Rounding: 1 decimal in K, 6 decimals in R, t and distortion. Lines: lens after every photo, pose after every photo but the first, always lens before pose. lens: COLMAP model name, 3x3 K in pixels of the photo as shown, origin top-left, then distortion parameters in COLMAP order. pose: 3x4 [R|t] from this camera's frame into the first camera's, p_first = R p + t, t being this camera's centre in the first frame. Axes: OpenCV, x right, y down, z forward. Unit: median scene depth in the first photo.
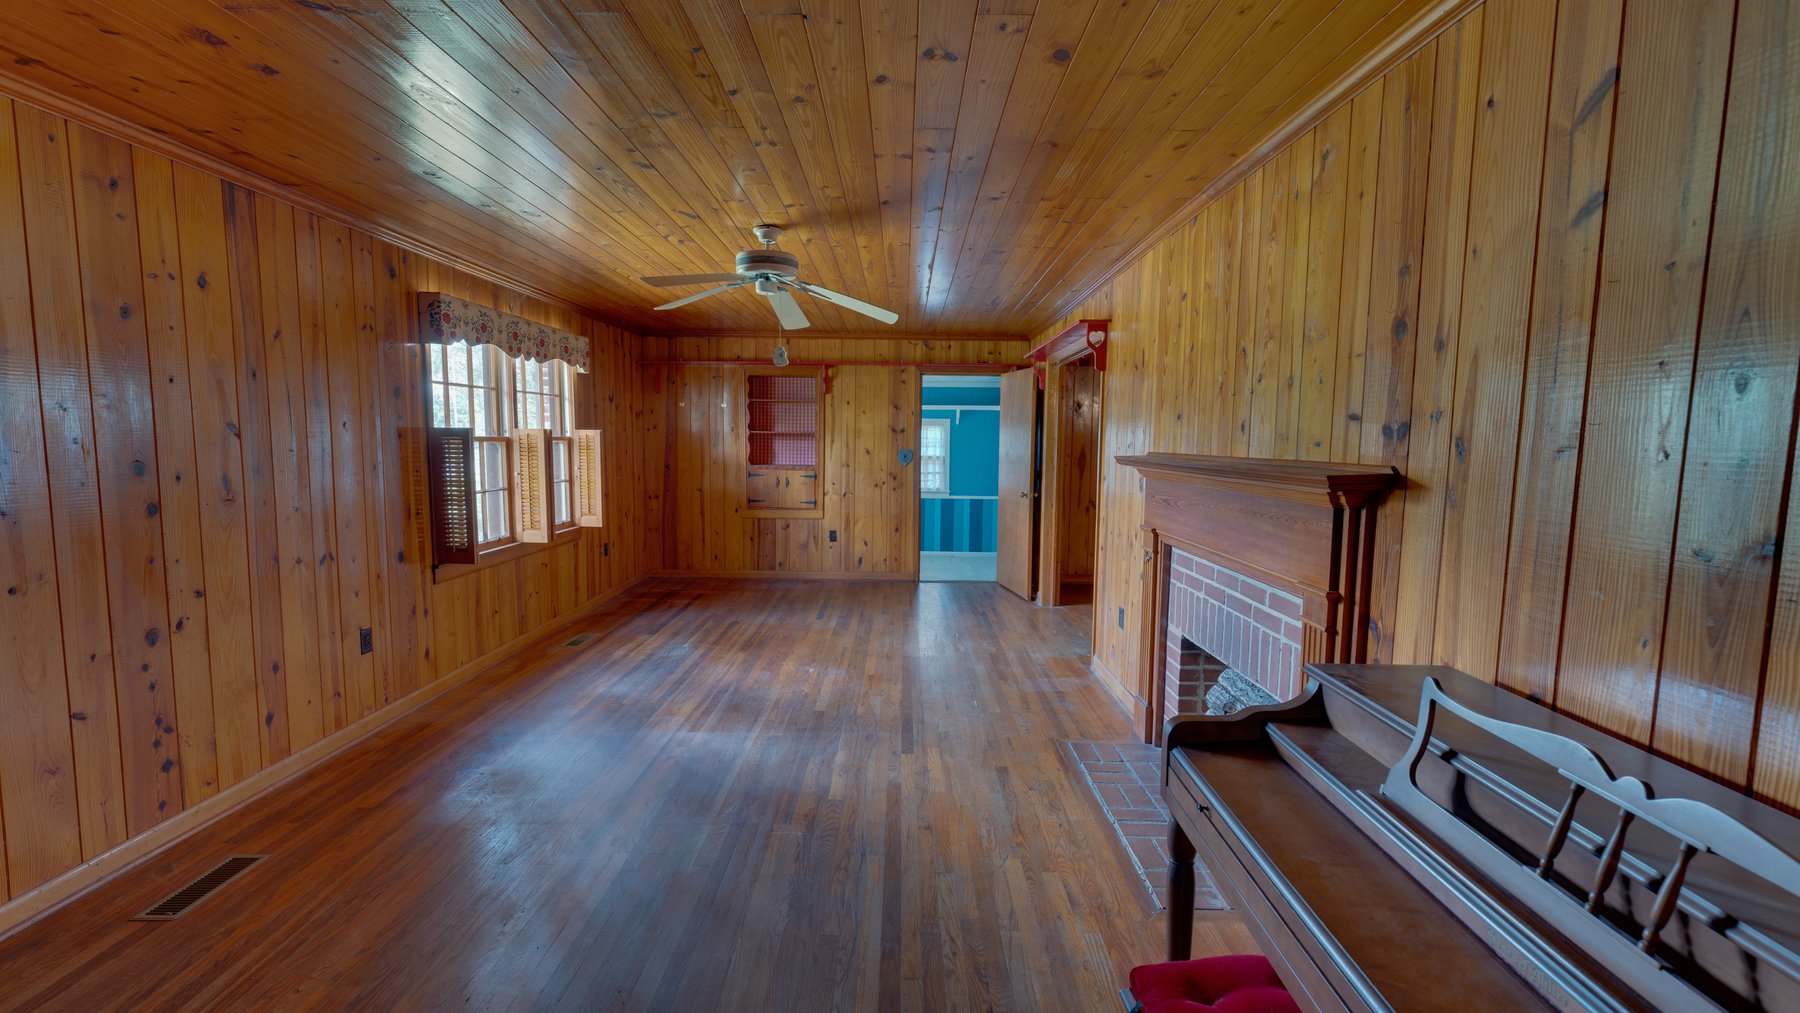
lens RADIAL K [[742.3, 0, 903.2], [0, 742.3, 503.0], [0, 0, 1]] dist [0.000673, 0.000211]
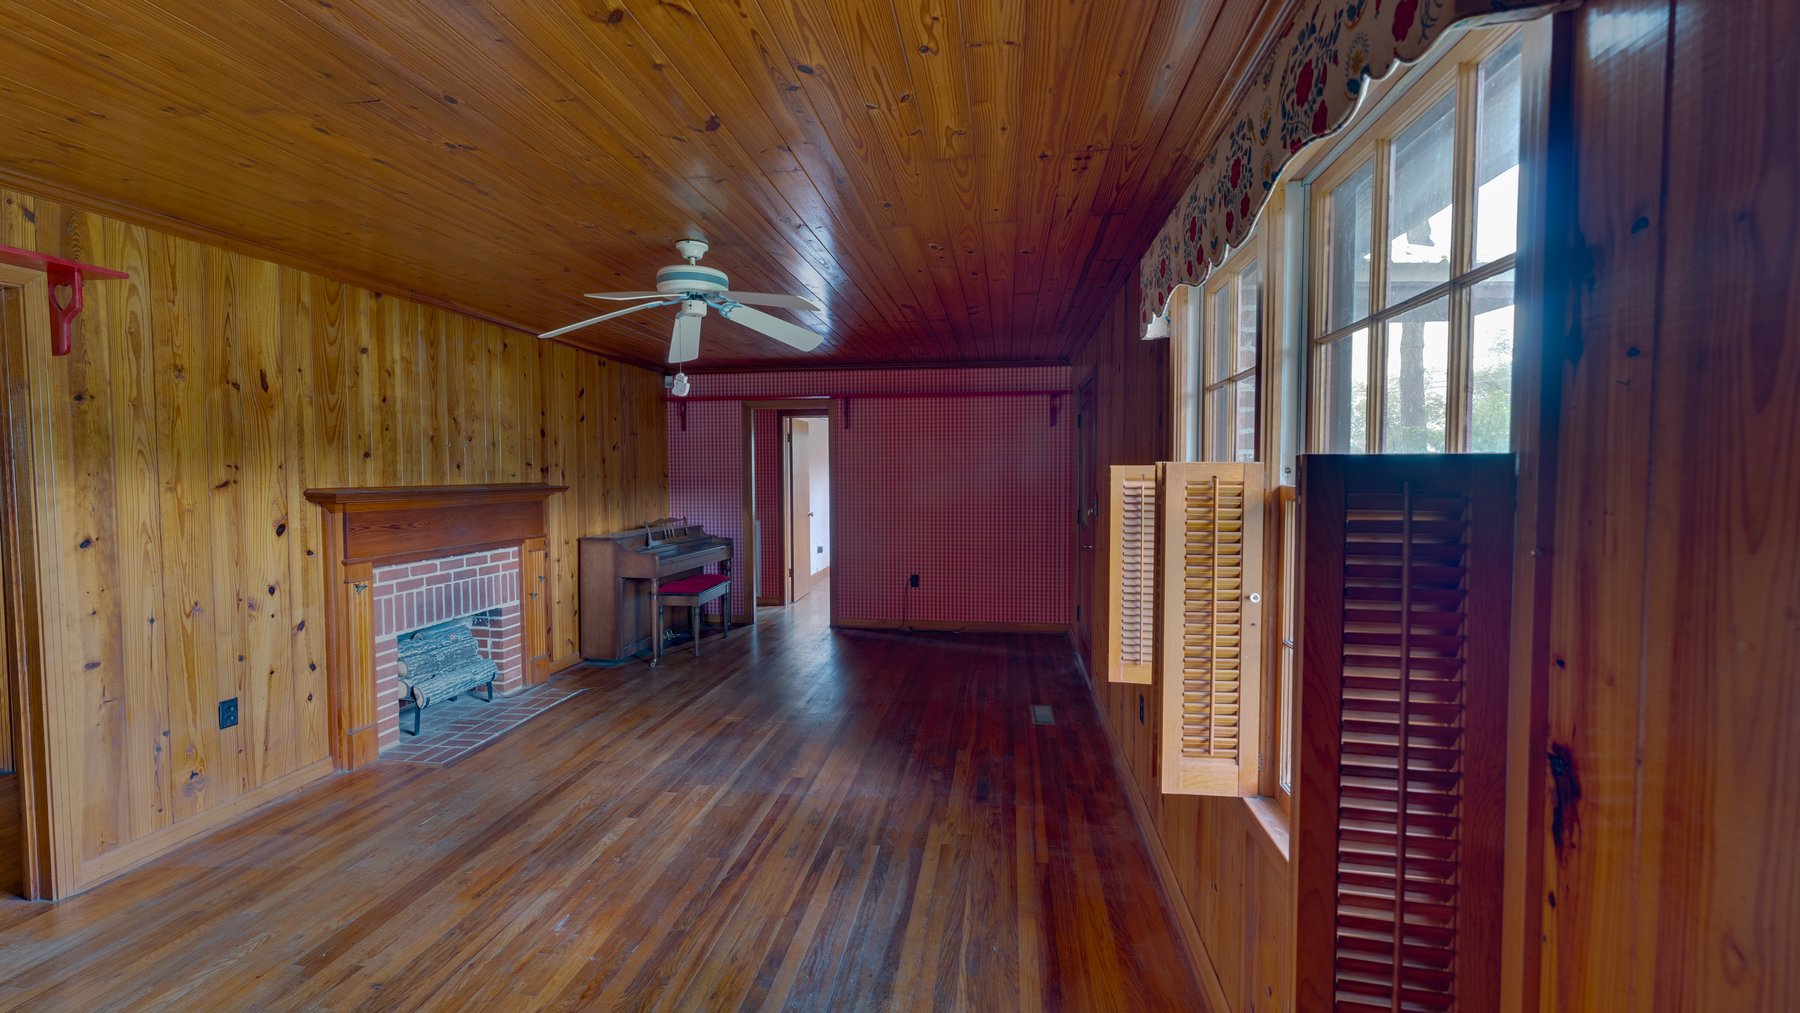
lens RADIAL K [[732.2, 0, 896.4], [0, 732.2, 501.8], [0, 0, 1]] dist [0.002506, -0.000029]
pose [[-0.989208, -0.012916, 0.145945, -0.426190], [0.006233, 0.991495, 0.129995, -0.132889], [-0.146383, 0.129502, -0.980715, 1.424486]]
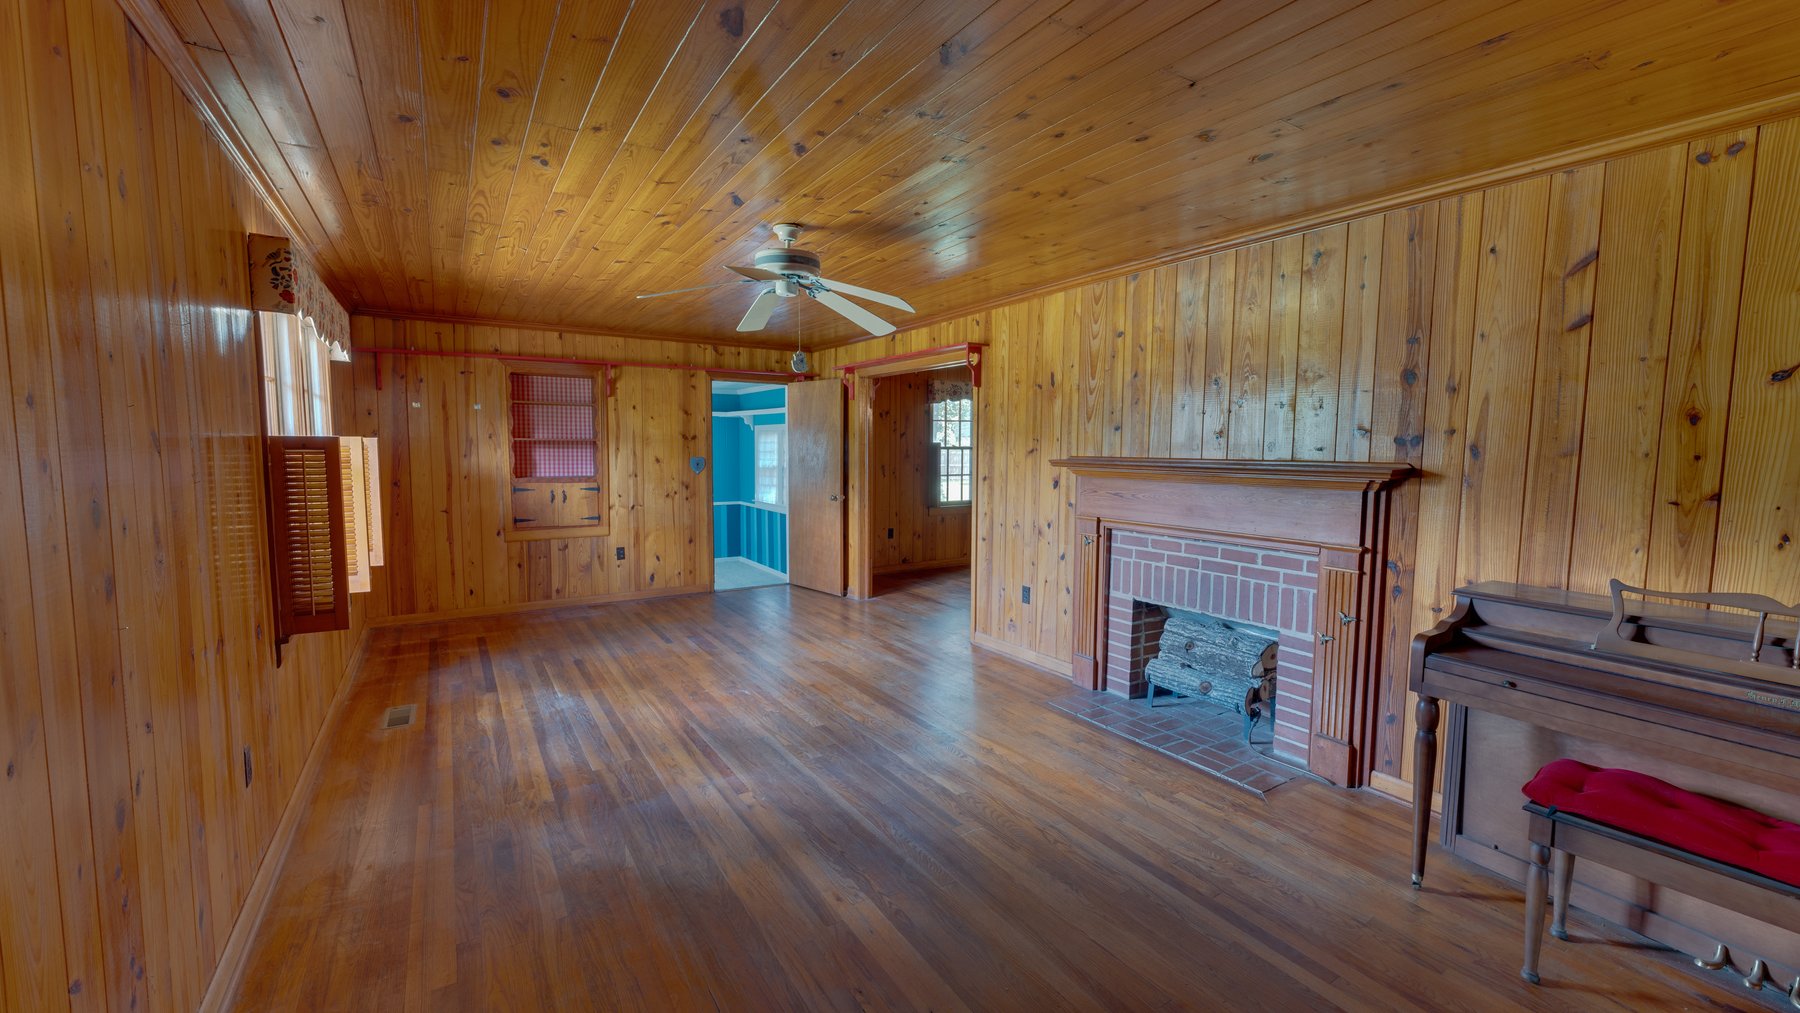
lens RADIAL K [[712.6, 0, 902.2], [0, 712.6, 501.9], [0, 0, 1]] dist [-0.000574, -0.000144]
pose [[0.840039, -0.050082, 0.540209, -0.433438], [0.052289, 0.998568, 0.011265, -0.016367], [-0.540000, 0.018784, 0.841455, 0.123125]]
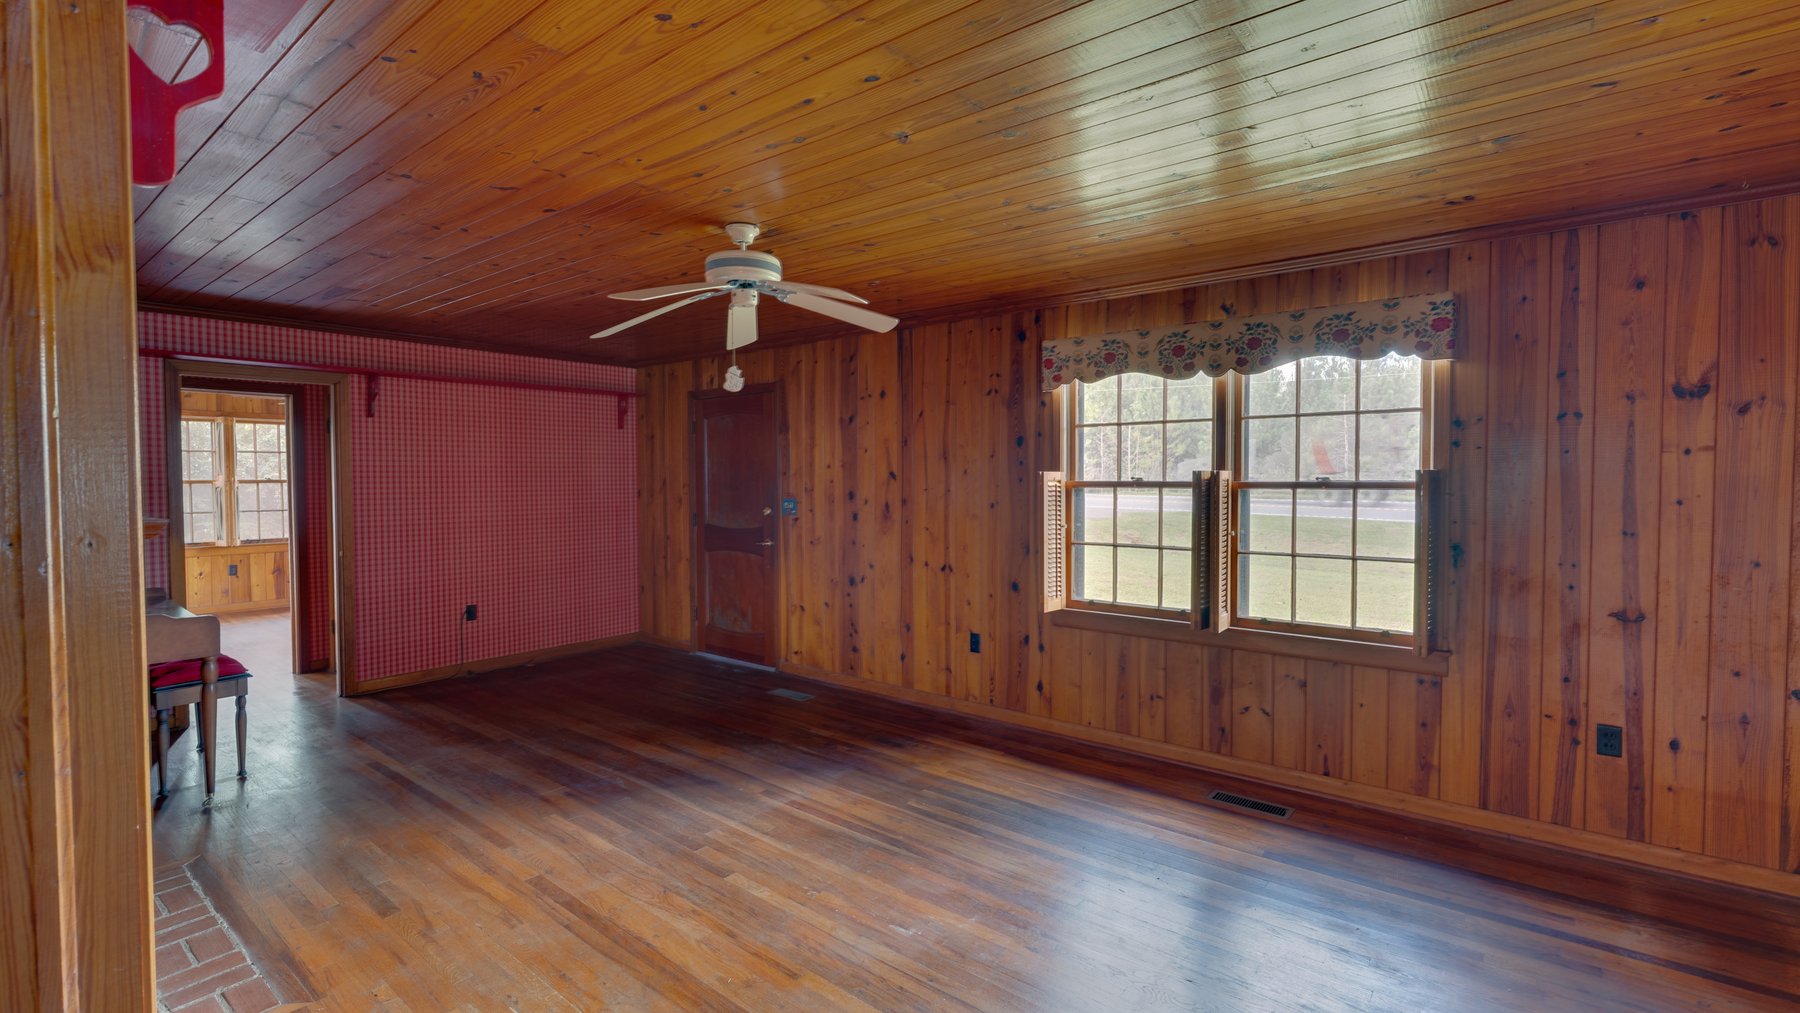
lens RADIAL K [[789.0, 0, 899.7], [0, 789.0, 500.6], [0, 0, 1]] dist [-0.000971, -0.000222]
pose [[-0.628249, 0.015925, -0.777849, 0.296748], [-0.073067, 0.994164, 0.079368, -0.114265], [0.774573, 0.106698, -0.623419, 1.301840]]
